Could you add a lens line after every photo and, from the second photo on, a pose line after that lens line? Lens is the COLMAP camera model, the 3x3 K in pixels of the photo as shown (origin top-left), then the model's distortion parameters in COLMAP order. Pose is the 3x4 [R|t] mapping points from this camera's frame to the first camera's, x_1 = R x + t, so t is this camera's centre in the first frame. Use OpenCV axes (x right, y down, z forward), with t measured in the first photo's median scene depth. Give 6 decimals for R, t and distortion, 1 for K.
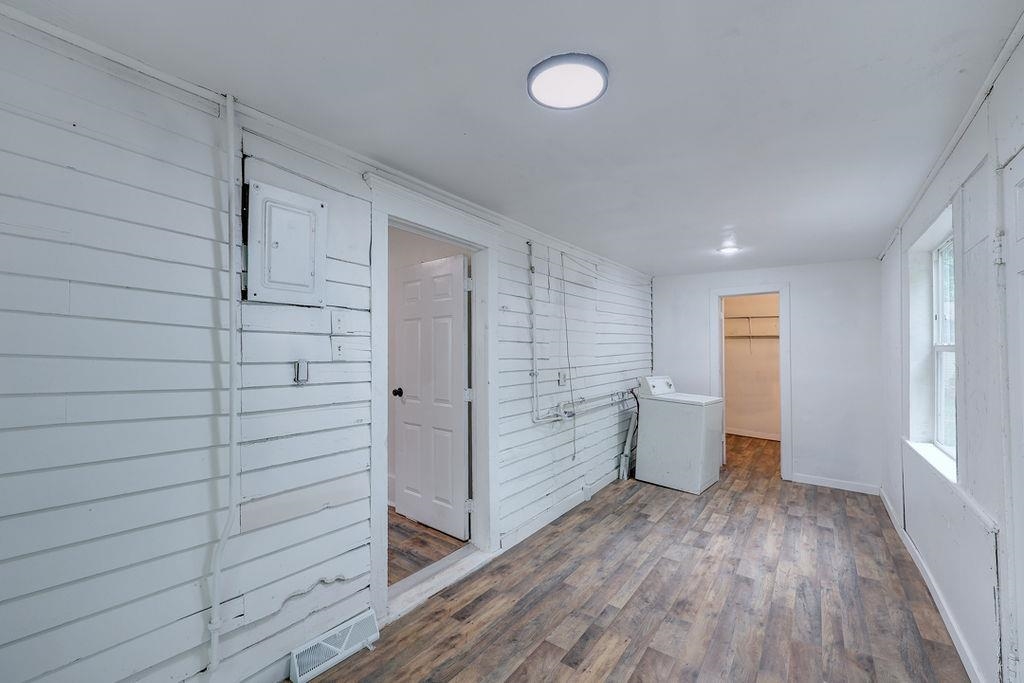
lens RADIAL K [[415.8, 0, 511.2], [0, 415.8, 345.1], [0, 0, 1]] dist [-0.001465, 0.000129]
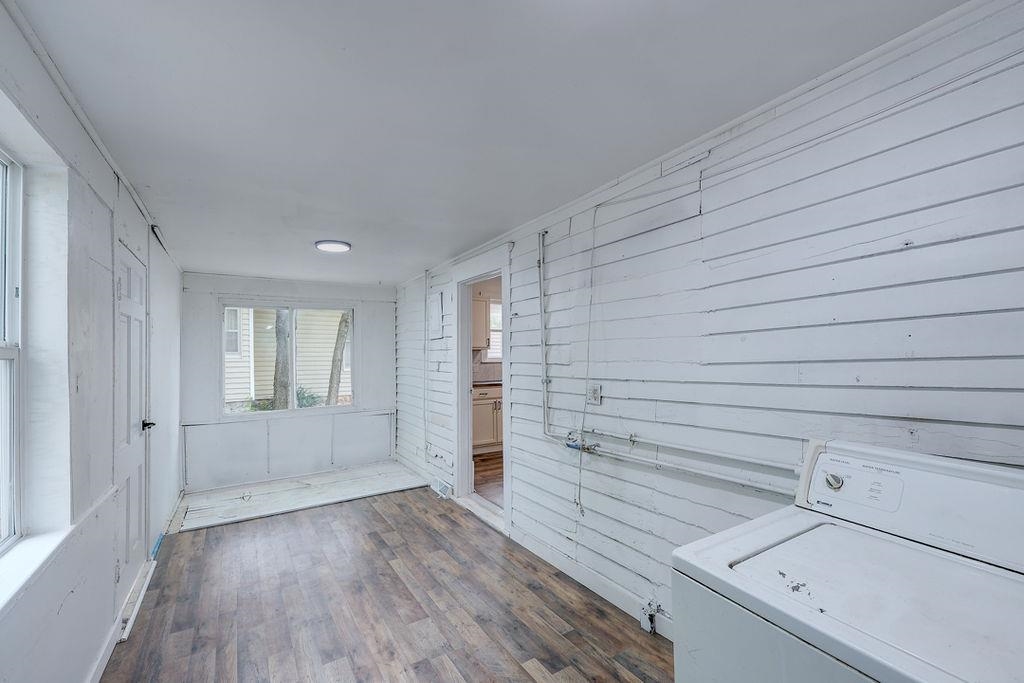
lens RADIAL K [[415.8, 0, 499.4], [0, 415.8, 356.8], [0, 0, 1]] dist [-0.001465, 0.000129]
pose [[-0.363379, -0.000149, -0.931641, 0.997074], [0.025578, 0.999621, -0.010136, 0.027223], [0.931290, -0.027513, -0.363237, 1.354451]]
